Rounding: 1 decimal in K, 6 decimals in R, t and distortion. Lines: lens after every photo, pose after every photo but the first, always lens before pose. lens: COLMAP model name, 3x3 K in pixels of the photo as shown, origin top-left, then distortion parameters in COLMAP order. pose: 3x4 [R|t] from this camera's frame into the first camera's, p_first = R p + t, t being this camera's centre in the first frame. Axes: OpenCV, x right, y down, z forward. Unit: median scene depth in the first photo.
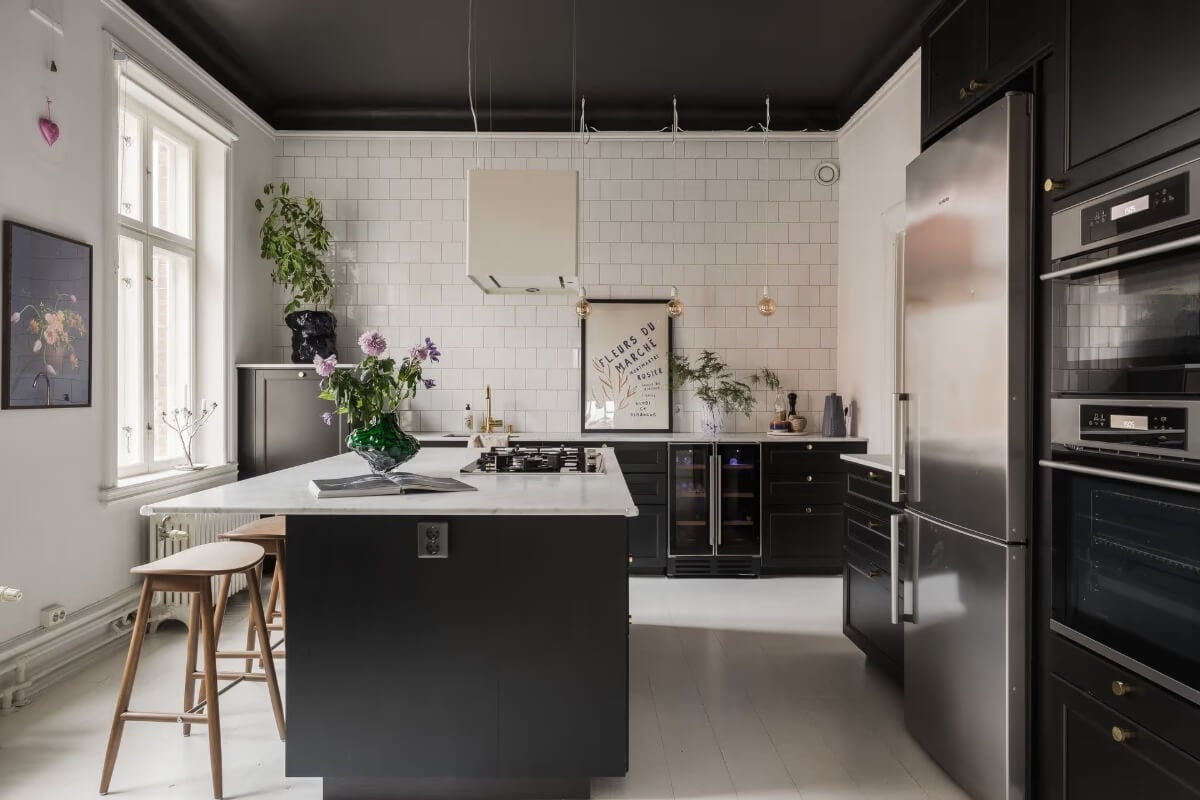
lens RADIAL K [[802.1, 0, 611.6], [0, 802.1, 402.4], [0, 0, 1]] dist [-0.003283, -0.000623]
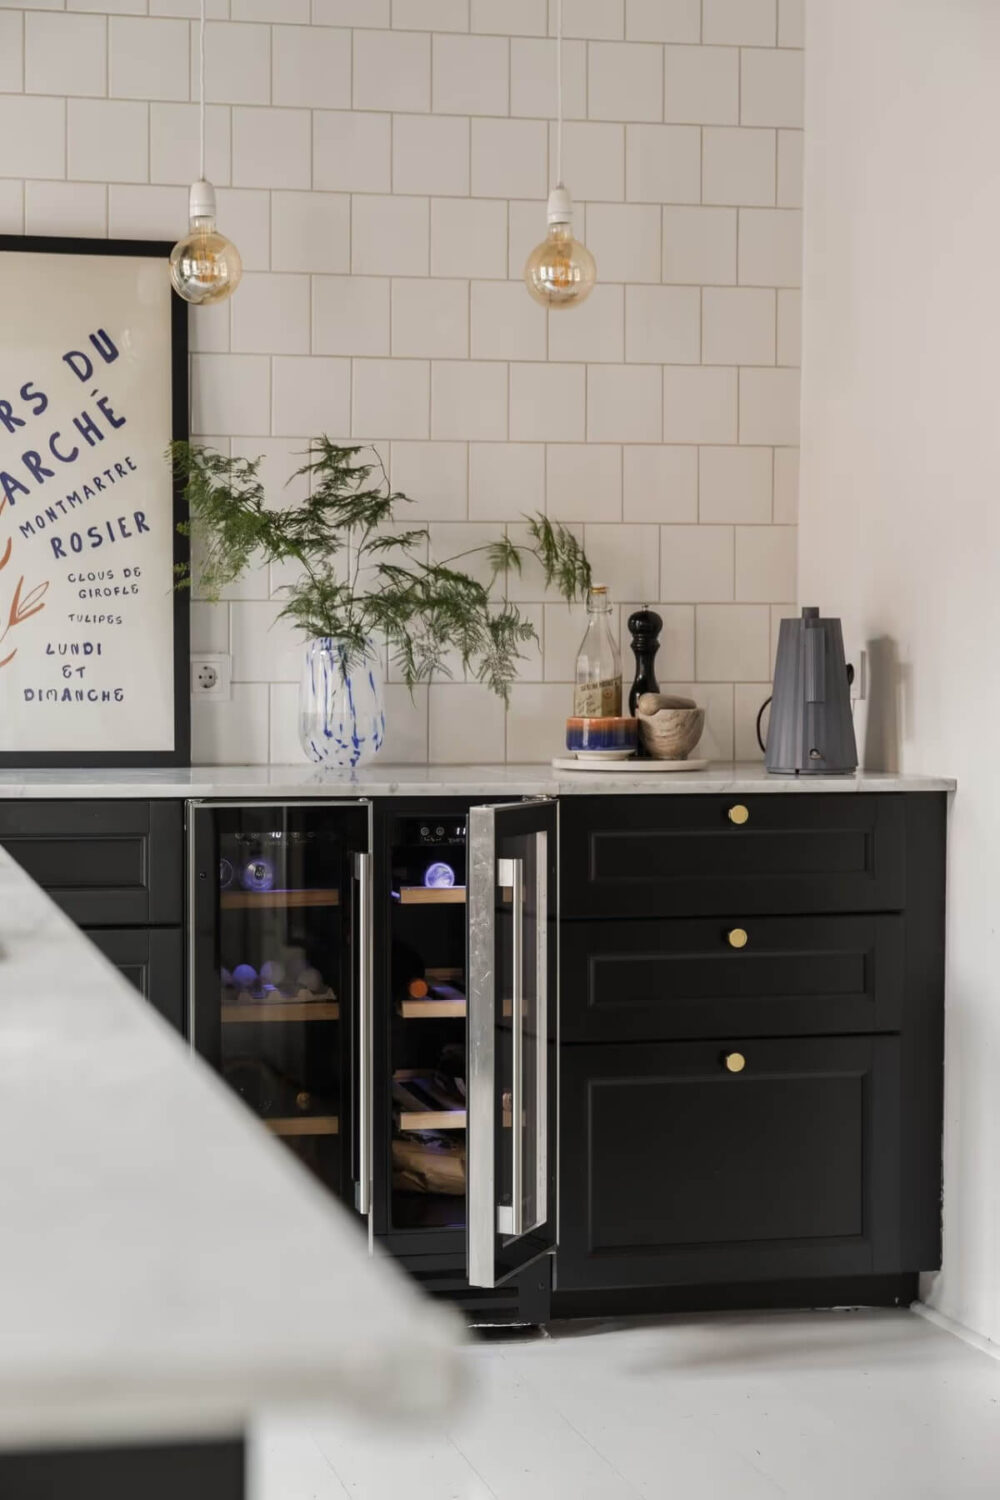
lens RADIAL K [[2461.8, 0, 306.6], [0, 2461.8, 753.1], [0, 0, 1]] dist [0.013299, 0.000000]
pose [[0.986933, -0.005546, 0.161036, -0.014533], [0.001795, 0.999724, 0.023428, 0.016938], [-0.161121, -0.022832, 0.986670, 0.240430]]
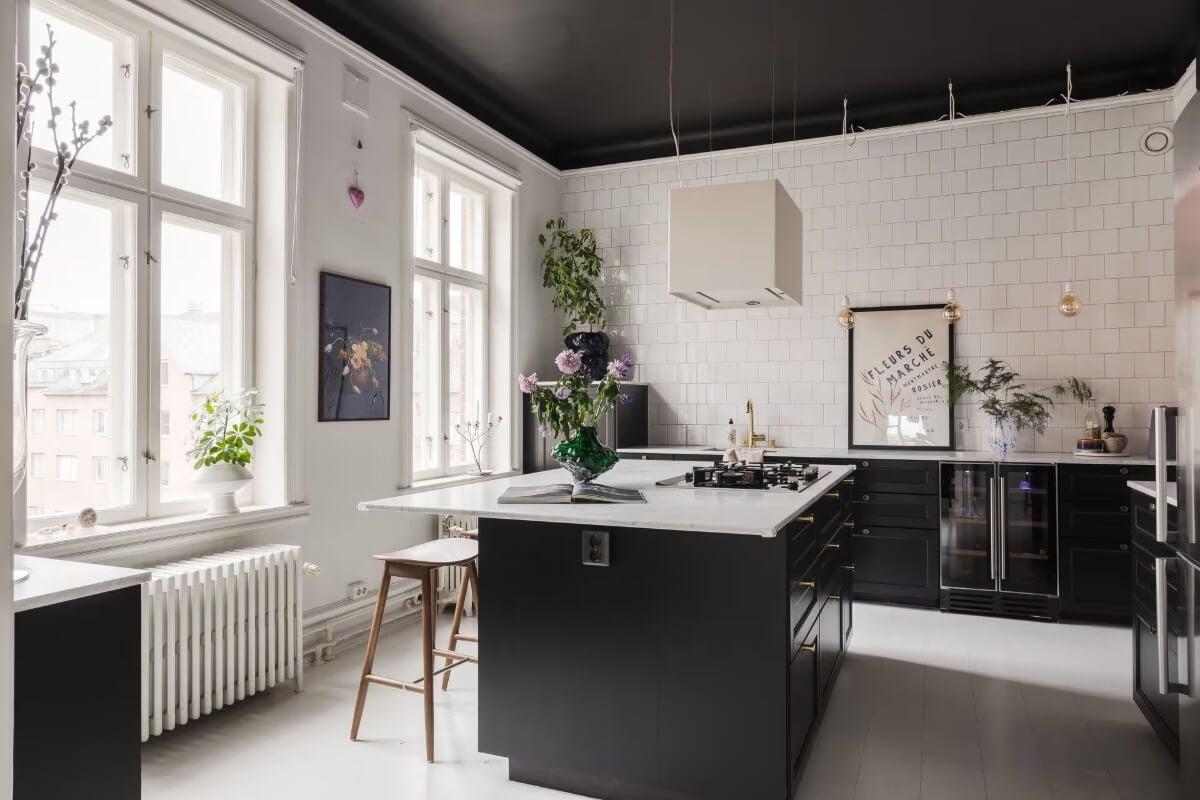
lens RADIAL K [[802.1, 0, 600.8], [0, 802.1, 401.9], [0, 0, 1]] dist [-0.003283, -0.000623]
pose [[0.913199, -0.005139, -0.407481, 0.087202], [-0.002013, 0.999851, -0.017122, -0.000936], [0.407508, 0.016456, 0.913053, 0.015904]]
